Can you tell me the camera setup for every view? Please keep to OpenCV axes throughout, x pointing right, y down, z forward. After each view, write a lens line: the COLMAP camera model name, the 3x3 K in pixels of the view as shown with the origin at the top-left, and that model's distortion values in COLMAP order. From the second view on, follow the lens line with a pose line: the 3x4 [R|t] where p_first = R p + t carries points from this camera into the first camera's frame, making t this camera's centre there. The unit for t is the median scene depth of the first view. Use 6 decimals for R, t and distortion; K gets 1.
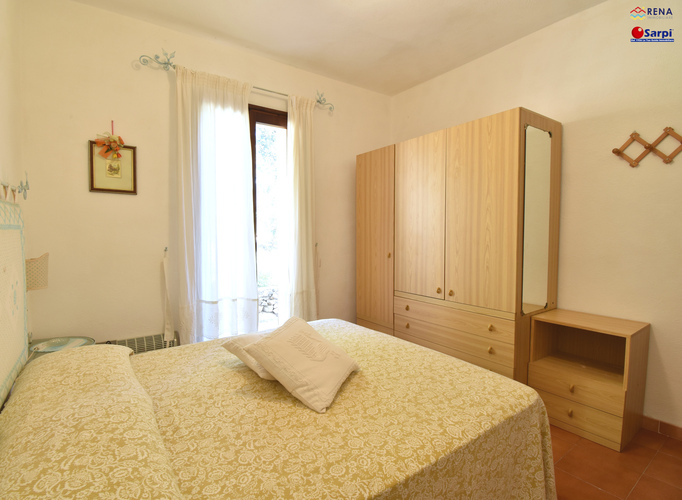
lens RADIAL K [[319.6, 0, 341.0], [0, 319.6, 250.0], [0, 0, 1]] dist [-0.000339, -0.000141]
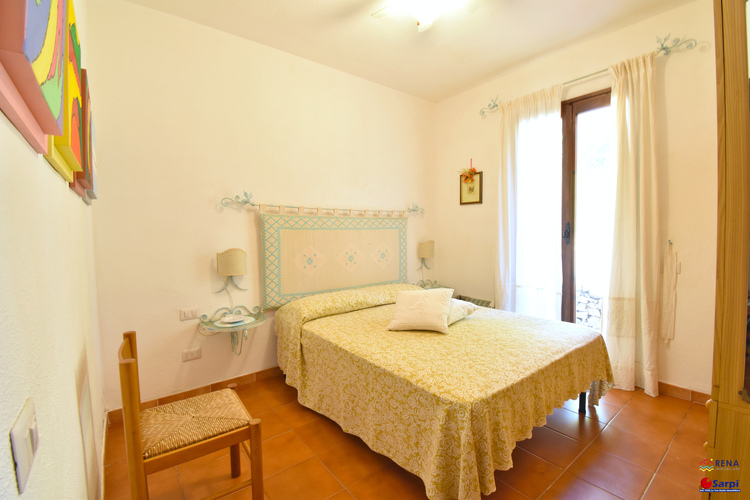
lens RADIAL K [[336.9, 0, 375.0], [0, 336.9, 250.0], [0, 0, 1]] dist [0.038291, 0.000050]
pose [[0.072657, 0.050607, -0.996072, 0.976661], [-0.029737, 0.998378, 0.048555, -0.019070], [0.996914, 0.026093, 0.074044, 0.418239]]
